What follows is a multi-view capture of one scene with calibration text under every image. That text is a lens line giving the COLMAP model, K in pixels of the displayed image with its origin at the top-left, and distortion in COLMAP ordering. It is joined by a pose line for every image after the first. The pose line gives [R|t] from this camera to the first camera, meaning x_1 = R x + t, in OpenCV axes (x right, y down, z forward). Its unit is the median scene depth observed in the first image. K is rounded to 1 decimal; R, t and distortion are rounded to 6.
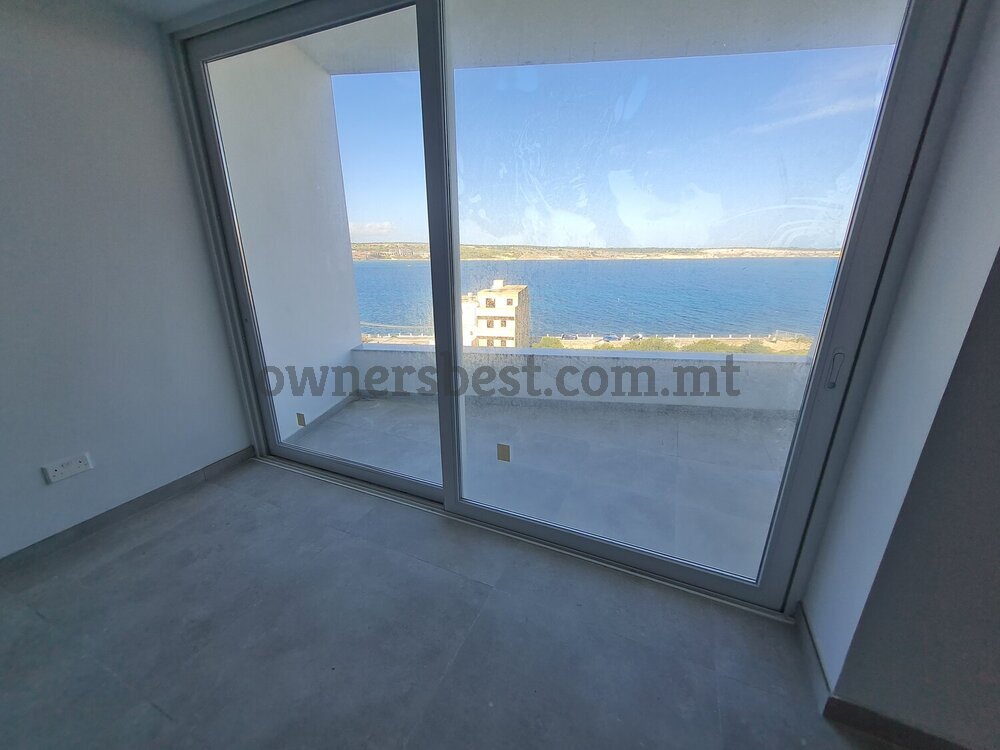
lens RADIAL K [[375.0, 0, 500.0], [0, 375.0, 375.0], [0, 0, 1]] dist [-0.000038, 0.000038]
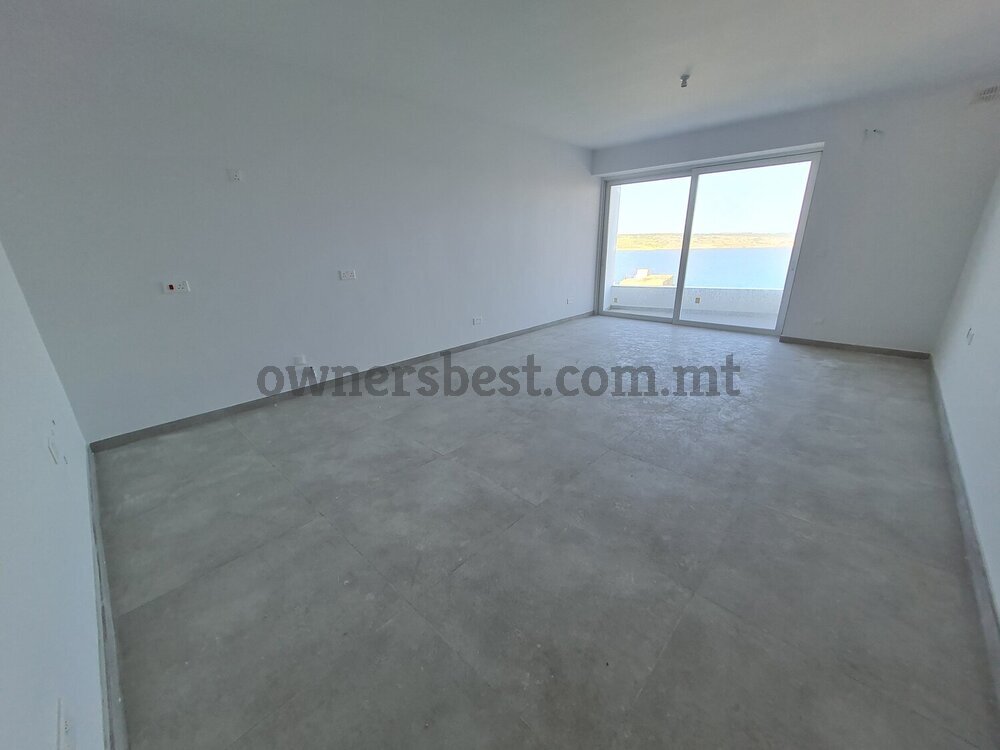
lens RADIAL K [[375.0, 0, 500.0], [0, 375.0, 375.0], [0, 0, 1]] dist [-0.000038, 0.000038]
pose [[0.941868, 0.089046, -0.323970, -0.037053], [-0.082148, 0.996008, 0.034935, 0.065027], [0.325787, -0.006291, 0.945422, -0.198759]]
